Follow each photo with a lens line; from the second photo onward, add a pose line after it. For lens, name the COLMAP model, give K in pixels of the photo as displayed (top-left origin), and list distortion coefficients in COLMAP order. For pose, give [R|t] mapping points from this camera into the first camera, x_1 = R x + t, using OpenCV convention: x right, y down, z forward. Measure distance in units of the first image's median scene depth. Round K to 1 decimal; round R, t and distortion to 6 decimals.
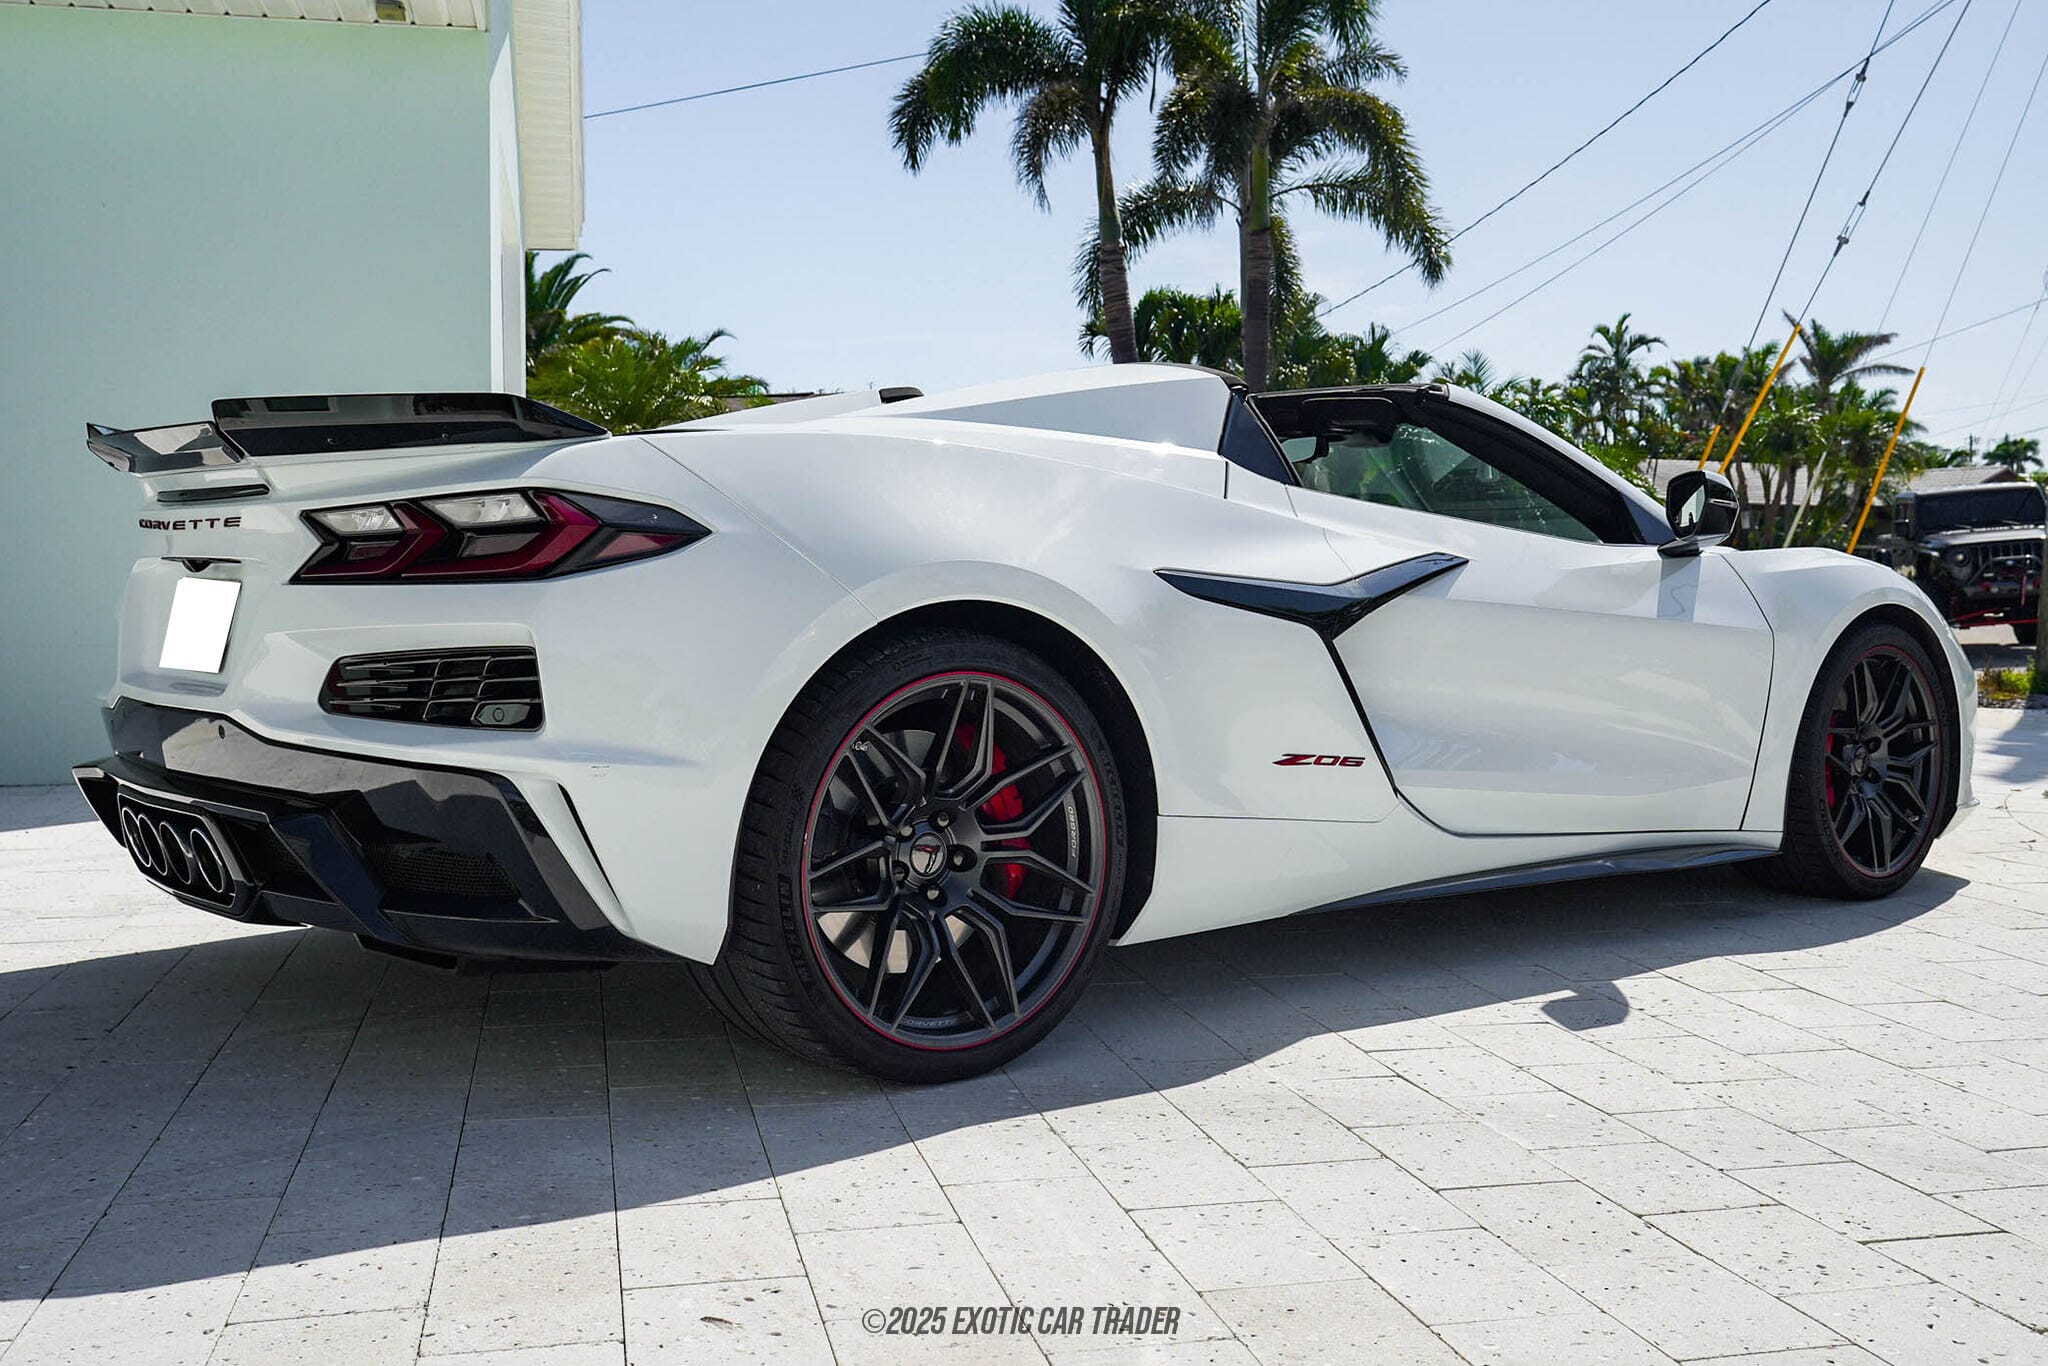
lens RADIAL K [[2062.6, 0, 1024.0], [0, 2062.6, 683.0], [0, 0, 1]] dist [0.000871, -0.001162]
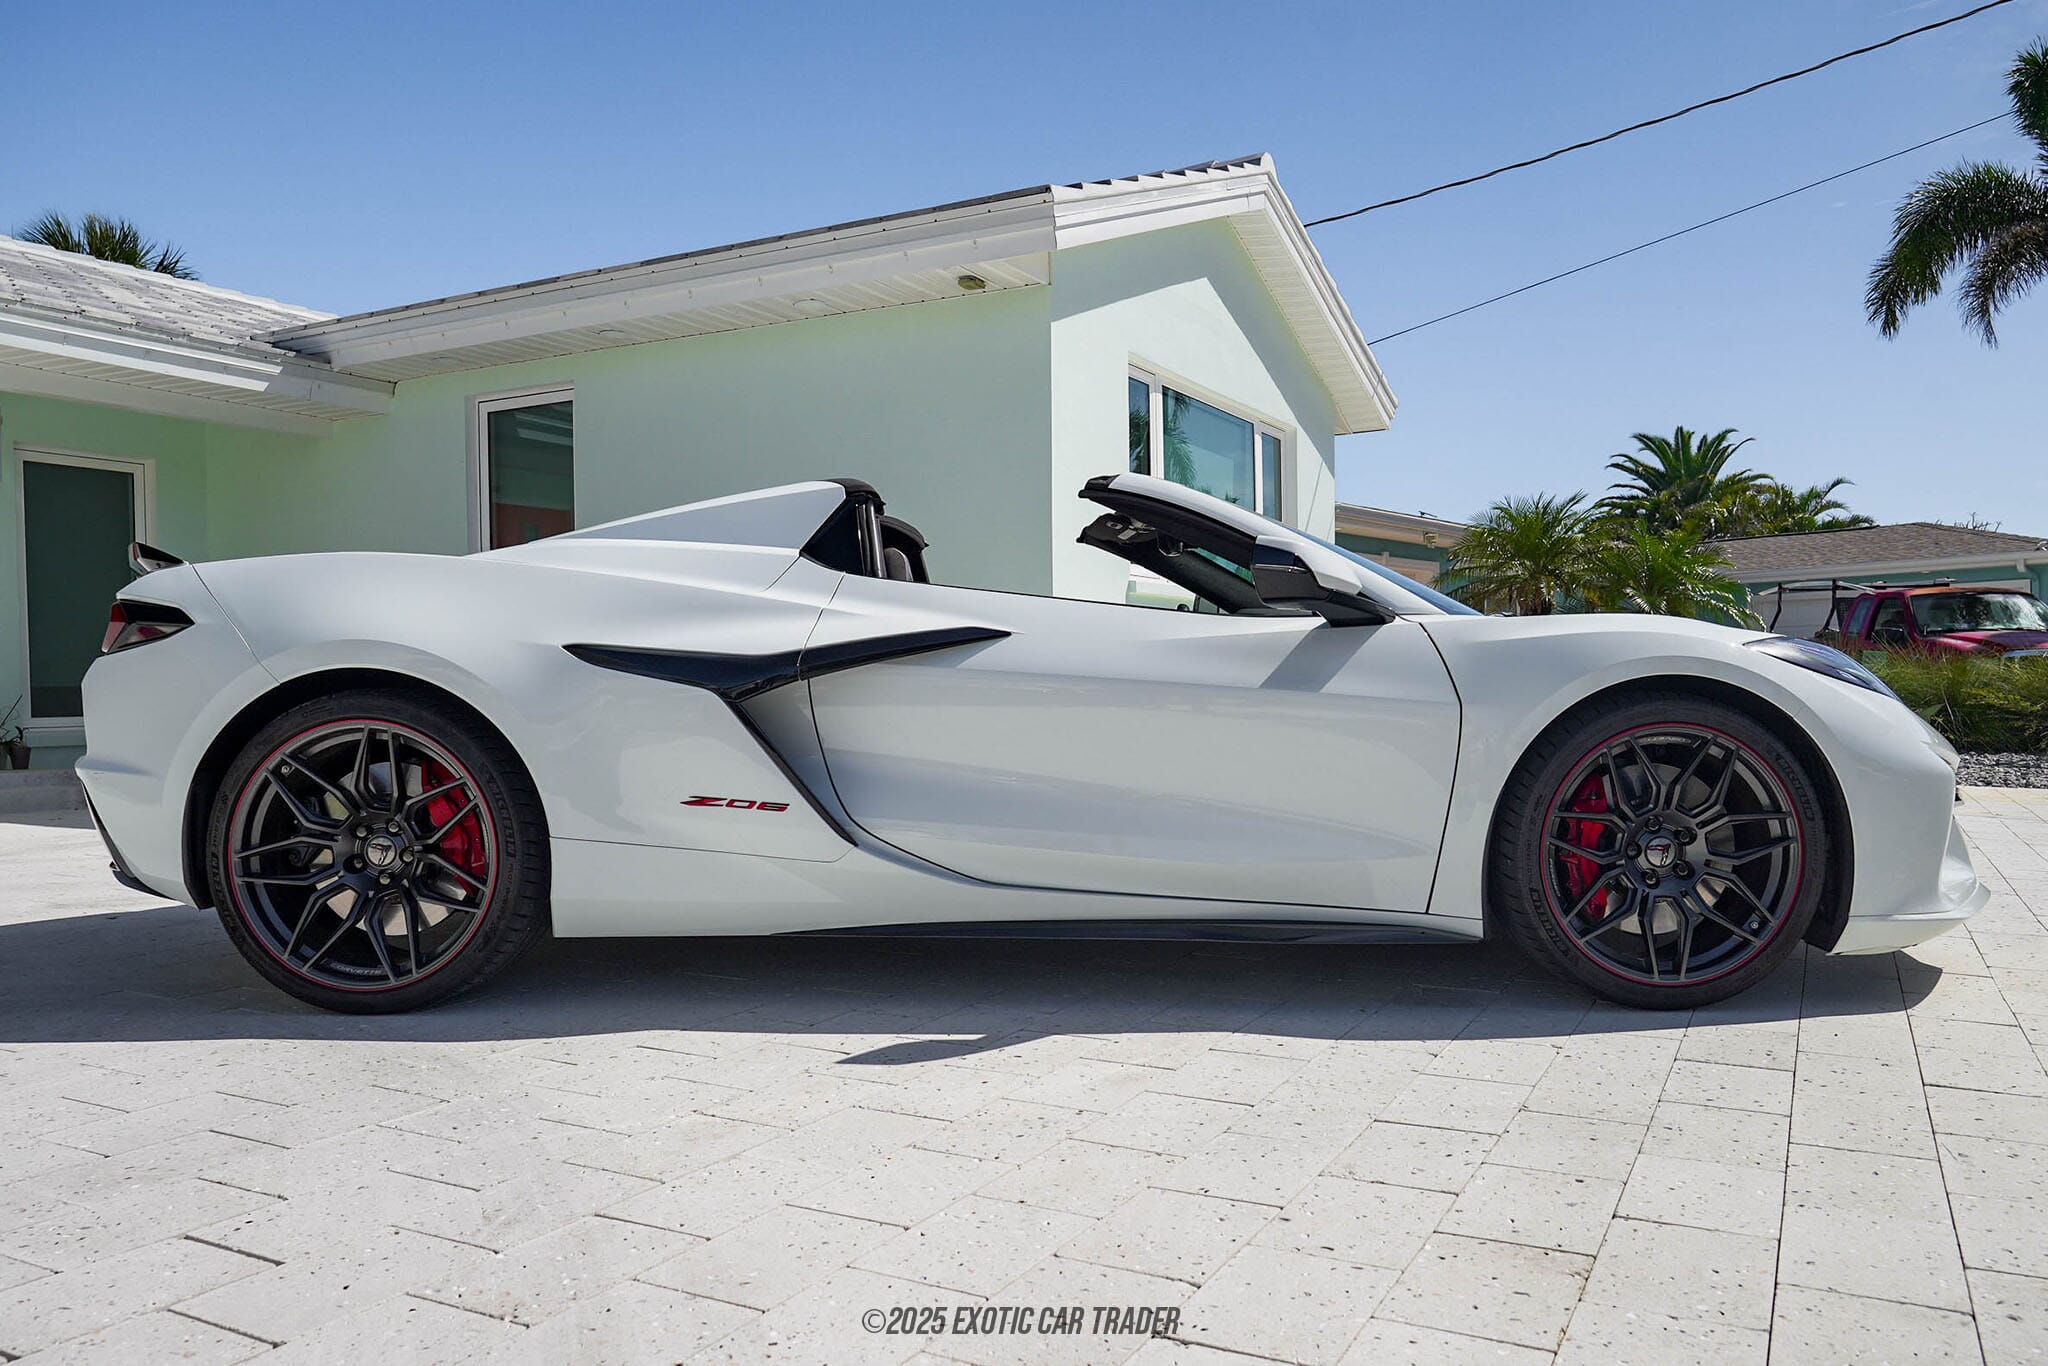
lens RADIAL K [[1481.6, 0, 1030.2], [0, 1481.6, 719.2], [0, 0, 1]] dist [-0.008004, -0.003306]
pose [[0.763150, 0.010830, -0.646130, 0.826485], [-0.028956, 0.999428, -0.017450, -0.001240], [0.645572, 0.032026, 0.763028, 0.457633]]
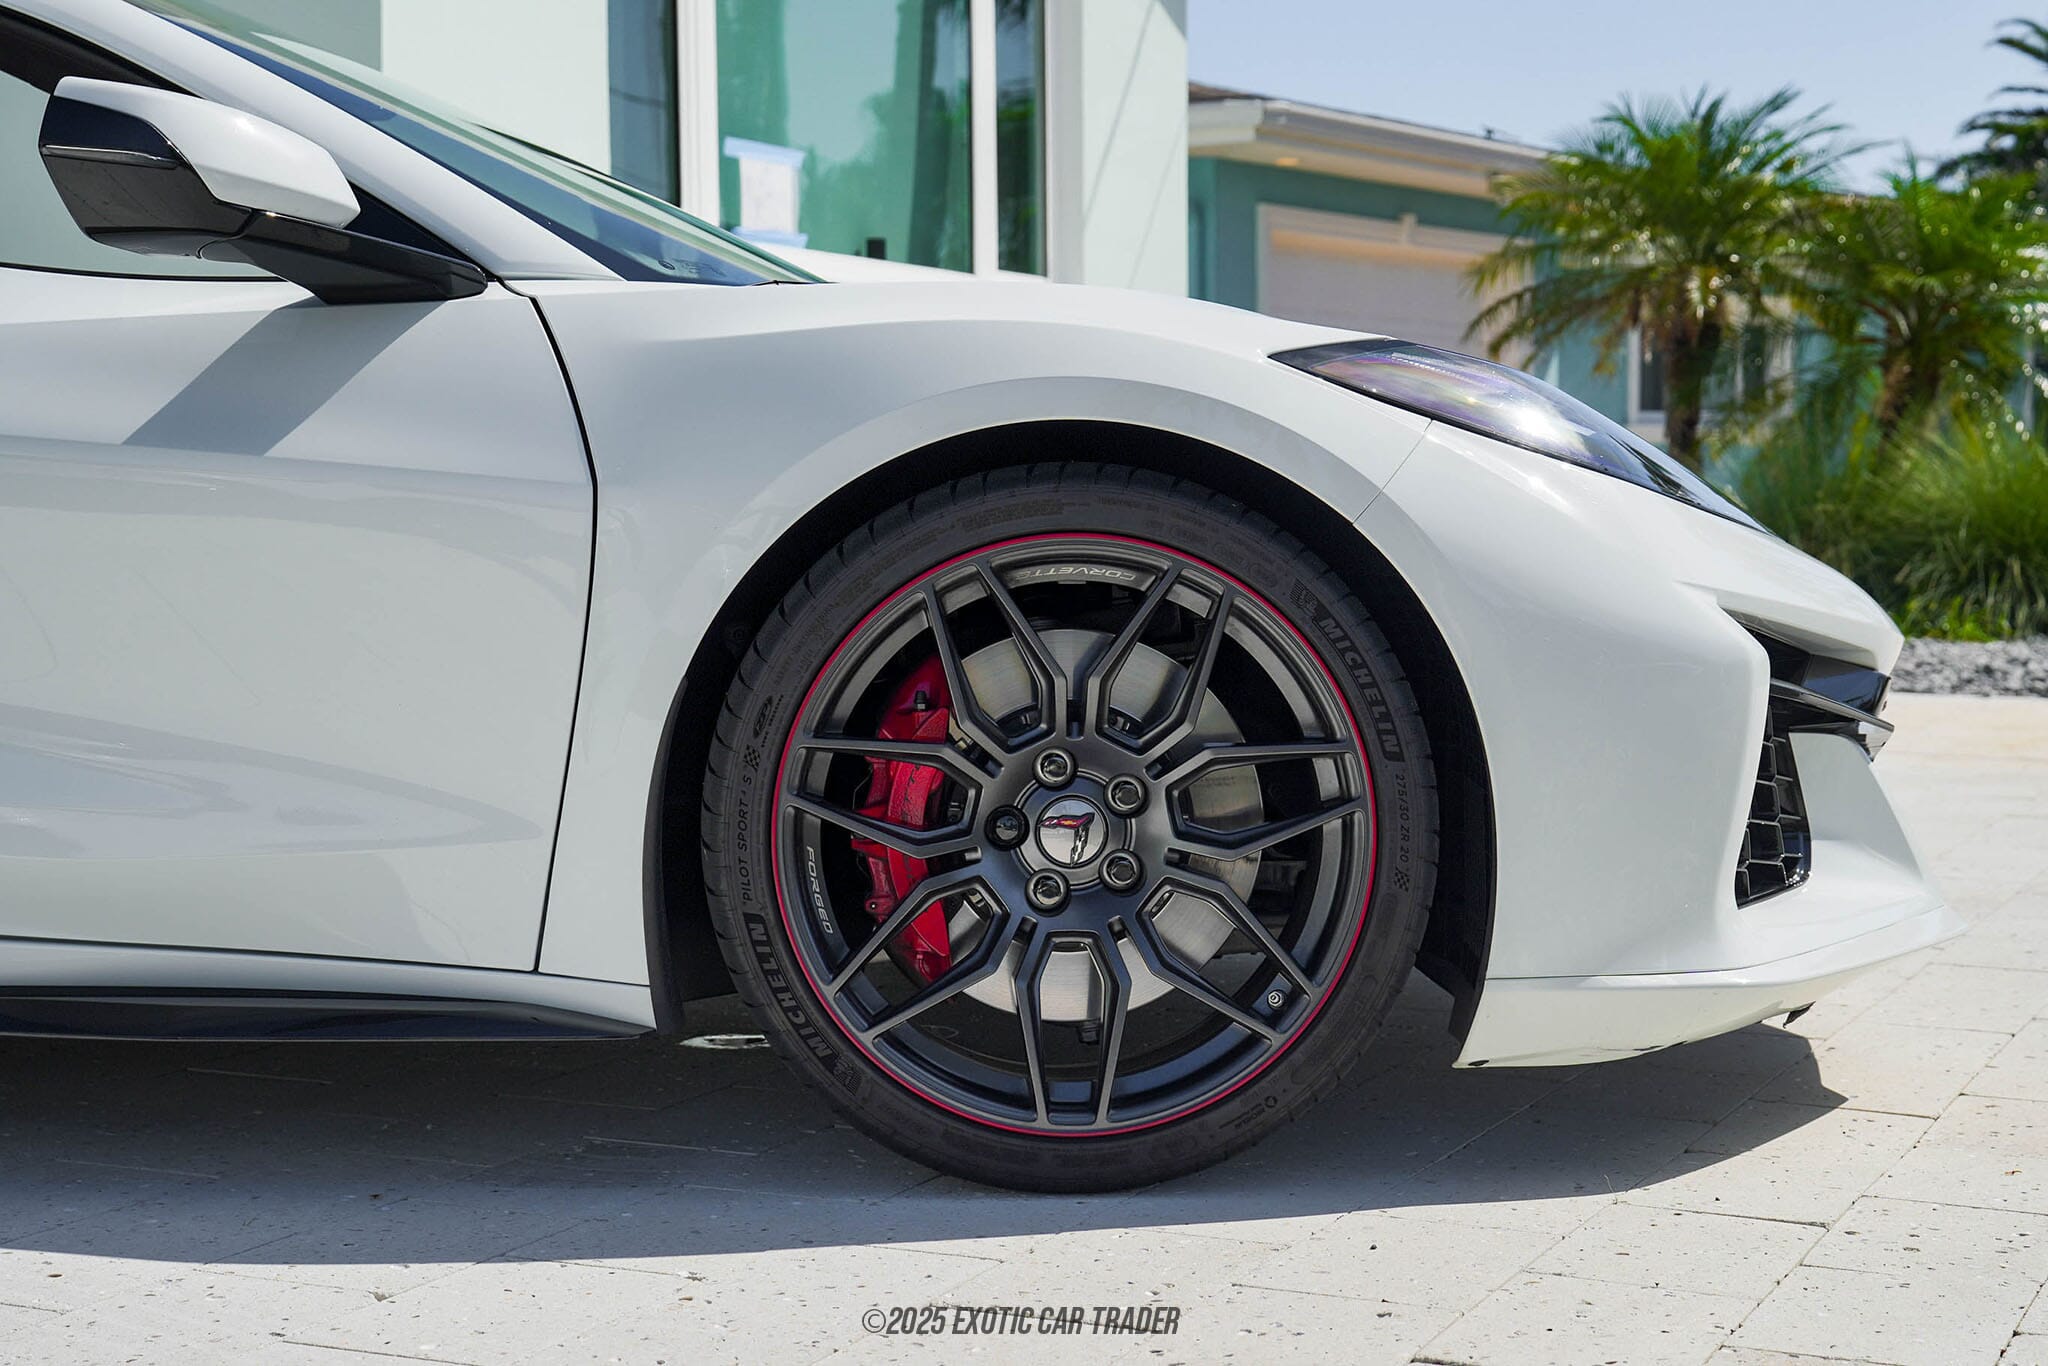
lens RADIAL K [[3215.6, 0, 1024.0], [0, 3215.6, 683.0], [0, 0, 1]] dist [-0.001791, 0.048599]
pose [[0.799640, 0.034524, -0.599486, 1.027793], [-0.035230, 0.999323, 0.010558, 0.004622], [0.599445, 0.012677, 0.800315, 0.695489]]
